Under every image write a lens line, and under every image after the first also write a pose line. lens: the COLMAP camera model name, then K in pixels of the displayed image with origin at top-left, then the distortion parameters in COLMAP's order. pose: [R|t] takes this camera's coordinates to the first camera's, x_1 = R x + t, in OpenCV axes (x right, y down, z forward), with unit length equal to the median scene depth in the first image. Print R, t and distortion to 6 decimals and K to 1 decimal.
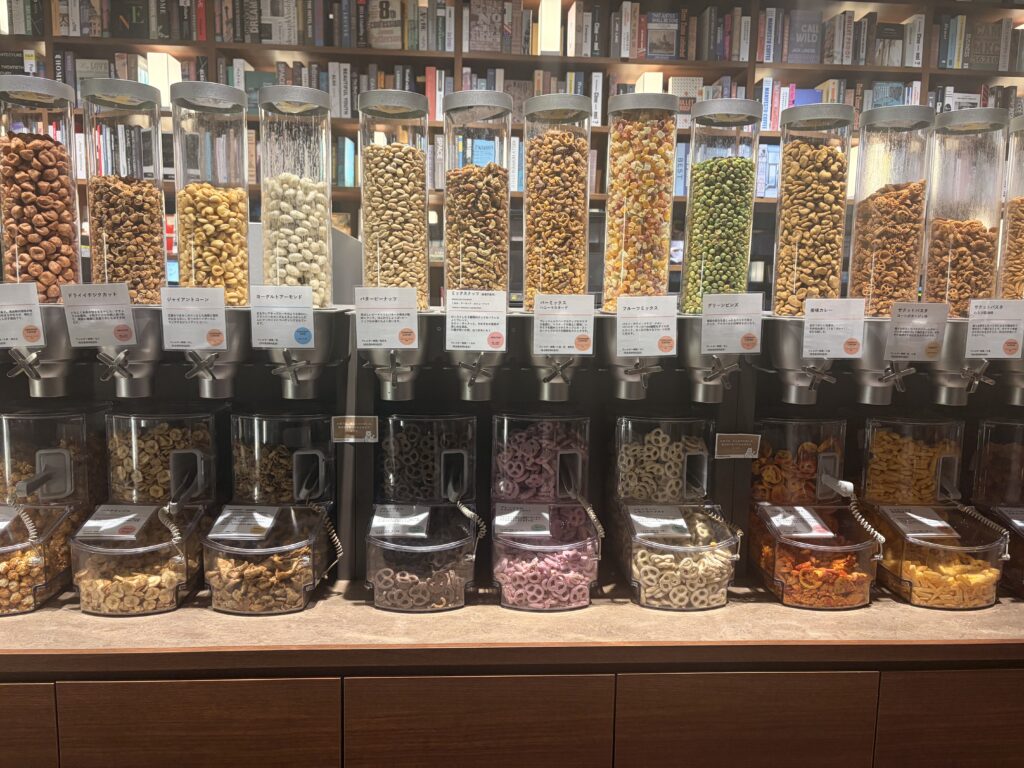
lens RADIAL K [[772.5, 0, 553.1], [0, 772.5, 384.5], [0, 0, 1]] dist [0.041115, -0.042282]
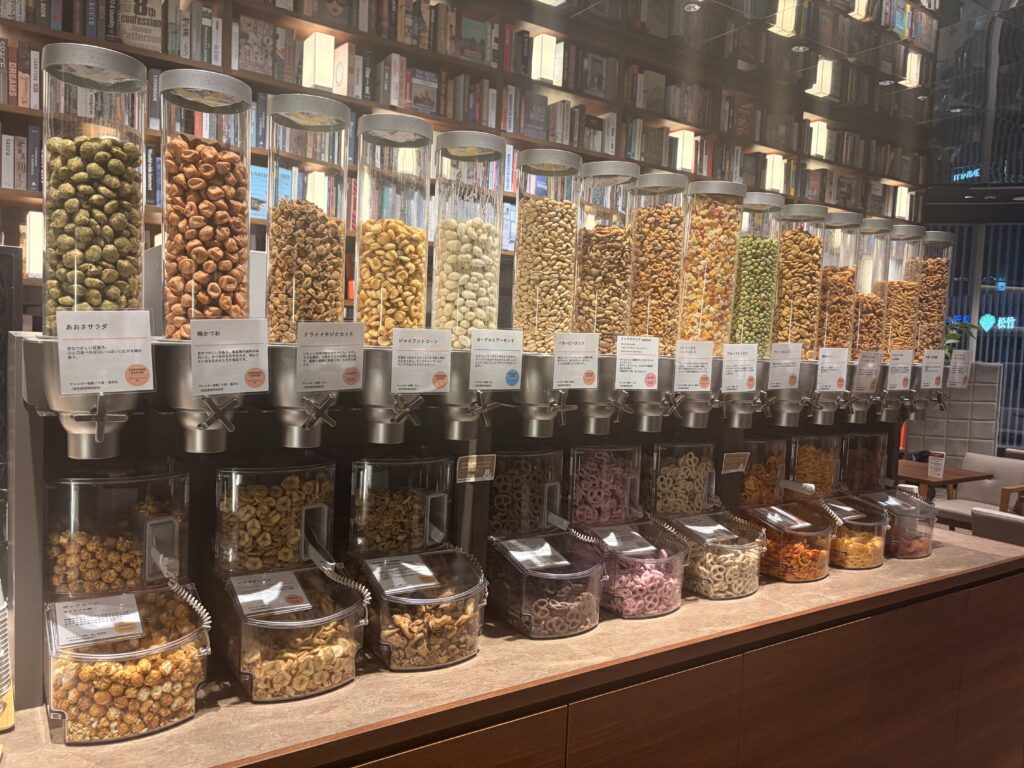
lens RADIAL K [[772.5, 0, 514.2], [0, 772.5, 386.9], [0, 0, 1]] dist [0.041115, -0.042282]
pose [[0.858651, -0.012521, 0.512408, -0.779570], [0.033646, 0.998922, -0.031972, -0.016293], [-0.511456, 0.044694, 0.858147, 0.110344]]
